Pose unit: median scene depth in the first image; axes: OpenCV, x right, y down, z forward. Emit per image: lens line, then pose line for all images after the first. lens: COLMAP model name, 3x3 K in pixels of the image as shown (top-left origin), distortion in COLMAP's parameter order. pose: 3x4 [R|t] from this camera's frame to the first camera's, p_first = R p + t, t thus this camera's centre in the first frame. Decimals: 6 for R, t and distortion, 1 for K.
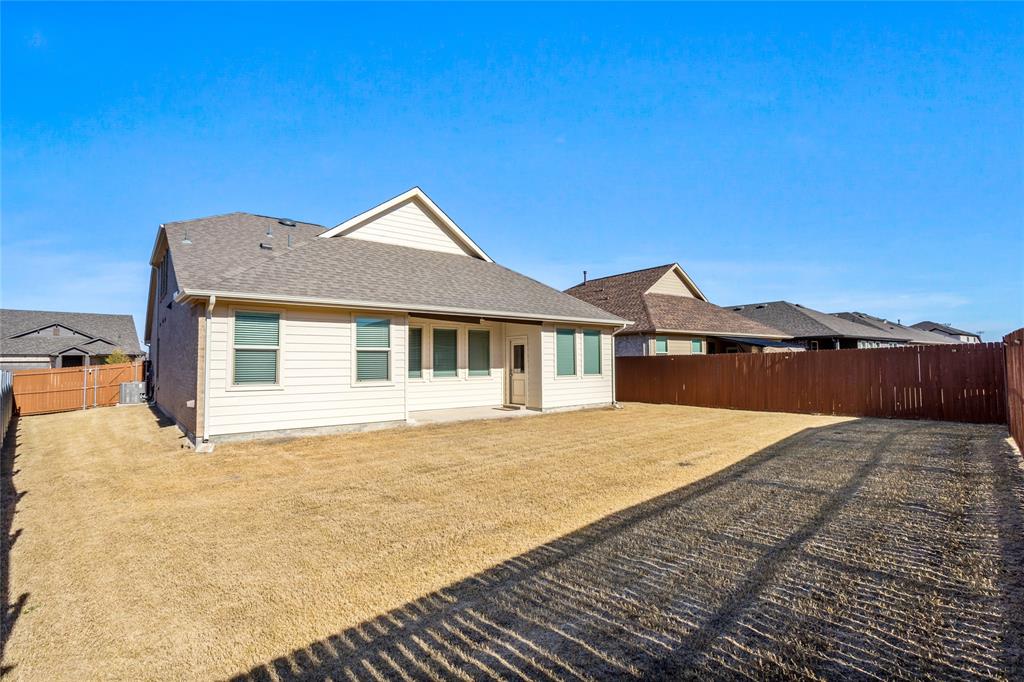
lens RADIAL K [[474.8, 0, 483.7], [0, 474.8, 341.4], [0, 0, 1]] dist [-0.001416, -0.000085]
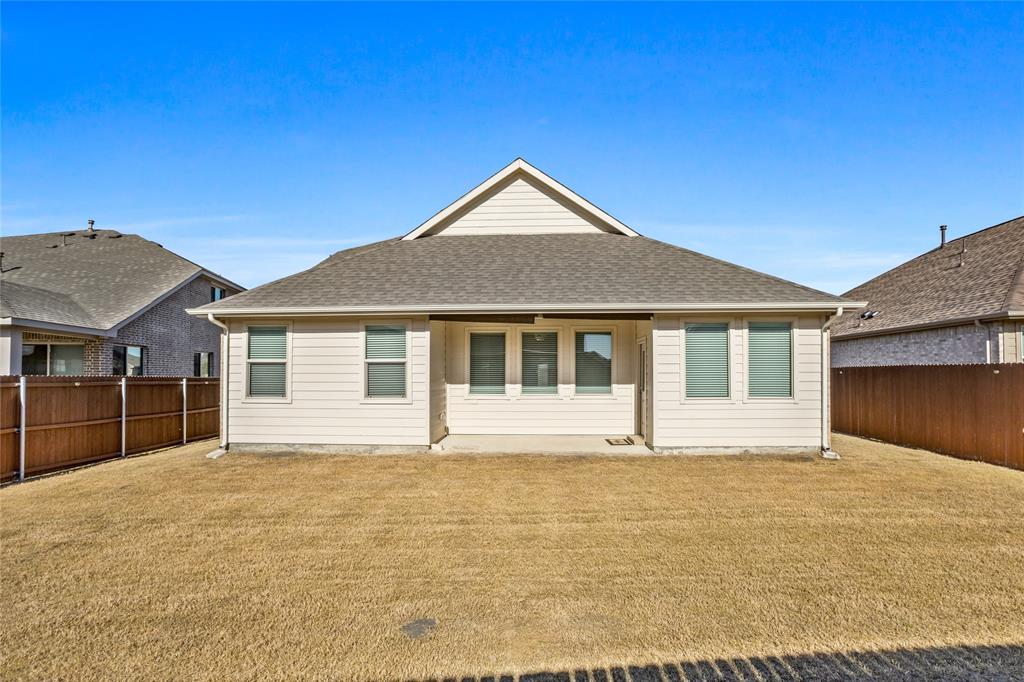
lens RADIAL K [[502.1, 0, 506.9], [0, 502.1, 358.1], [0, 0, 1]] dist [-0.045170, 0.033360]
pose [[0.770088, -0.014534, -0.637772, 0.443316], [0.026118, 0.999621, 0.008757, 0.008062], [0.637403, -0.023401, 0.770175, 0.374205]]
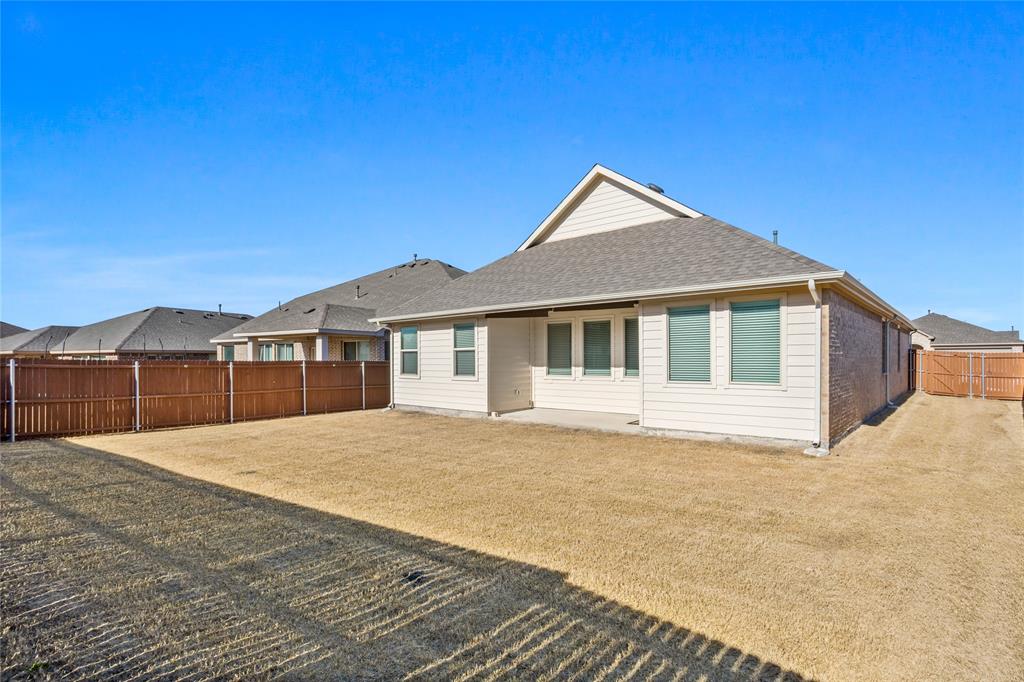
lens RADIAL K [[506.8, 0, 506.2], [0, 506.8, 344.7], [0, 0, 1]] dist [-0.030383, 0.001345]
pose [[0.199692, -0.021113, -0.979631, 0.879633], [0.051663, 0.998604, -0.010990, 0.021004], [0.978496, -0.048416, 0.200504, 0.724634]]
